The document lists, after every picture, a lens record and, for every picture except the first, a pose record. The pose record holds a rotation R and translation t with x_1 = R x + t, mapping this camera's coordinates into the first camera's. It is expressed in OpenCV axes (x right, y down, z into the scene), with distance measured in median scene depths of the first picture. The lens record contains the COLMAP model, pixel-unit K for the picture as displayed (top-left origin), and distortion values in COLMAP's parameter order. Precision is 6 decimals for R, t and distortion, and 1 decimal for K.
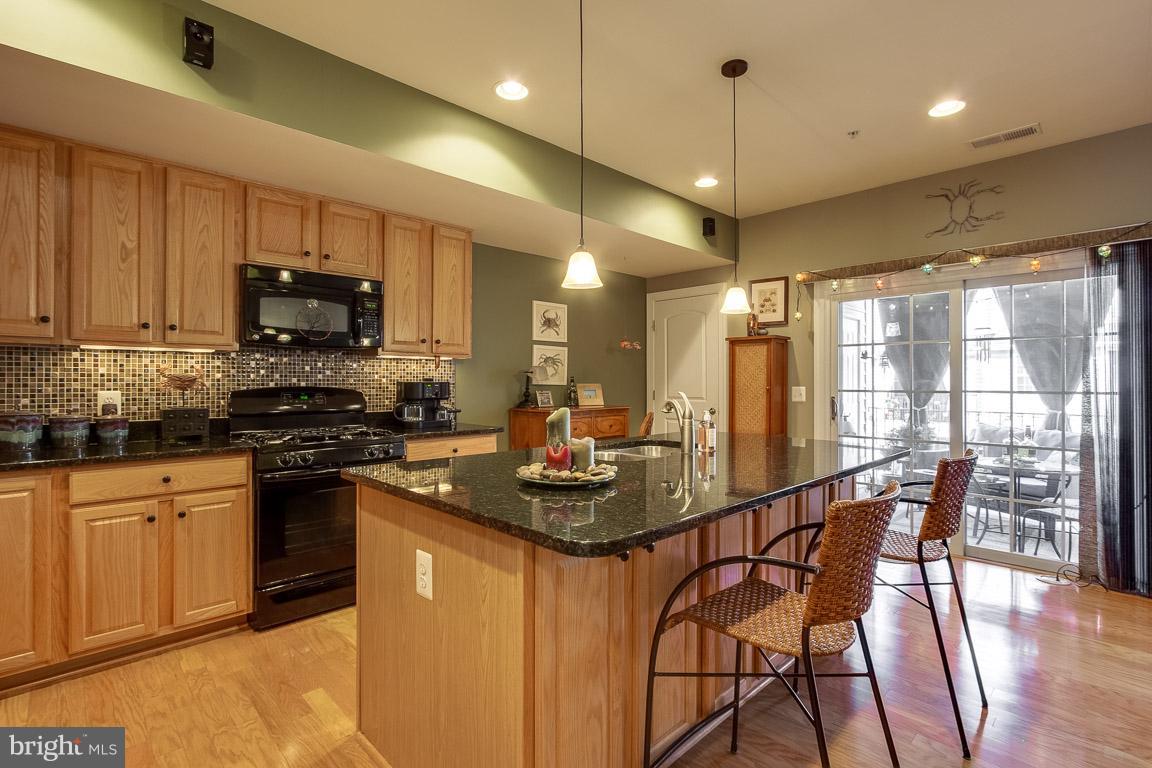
lens RADIAL K [[541.9, 0, 576.3], [0, 541.9, 383.0], [0, 0, 1]] dist [-0.000897, 0.000797]
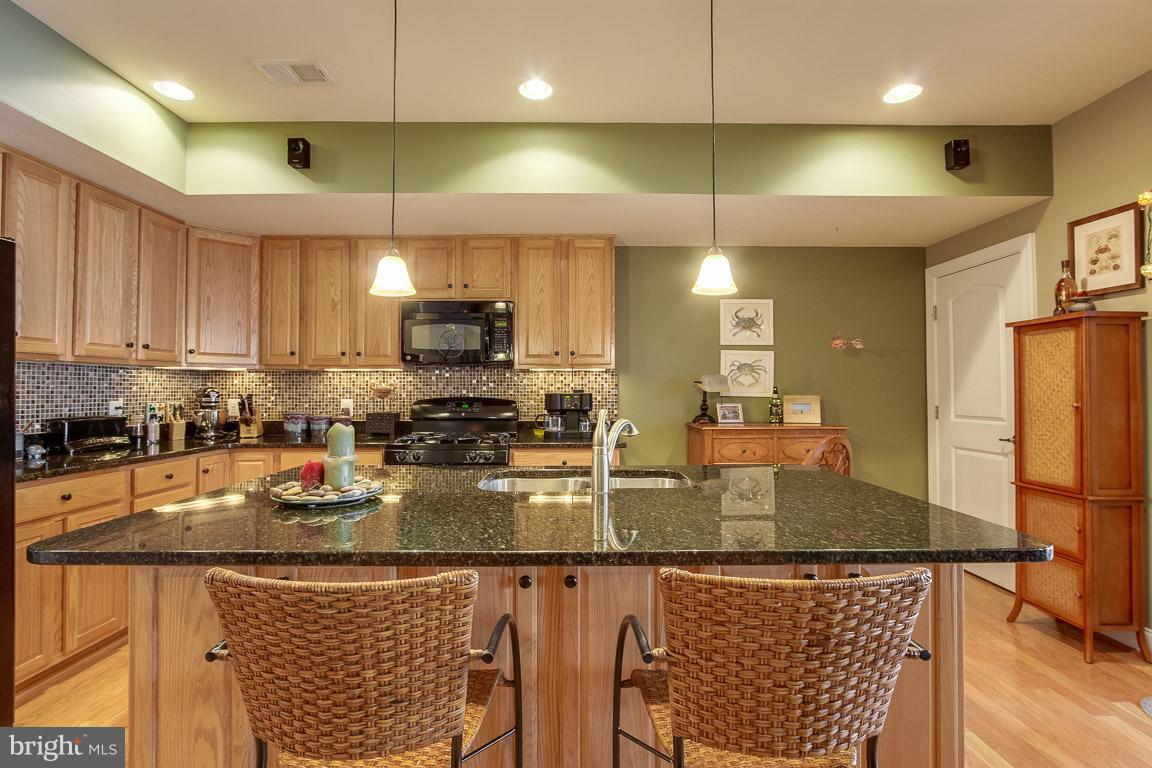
lens RADIAL K [[541.9, 0, 575.8], [0, 541.9, 379.7], [0, 0, 1]] dist [-0.000897, 0.000797]
pose [[0.725831, -0.014370, -0.687723, 0.456085], [-0.002319, 0.999725, -0.023337, -0.003749], [0.687869, 0.018533, 0.725598, 0.281738]]
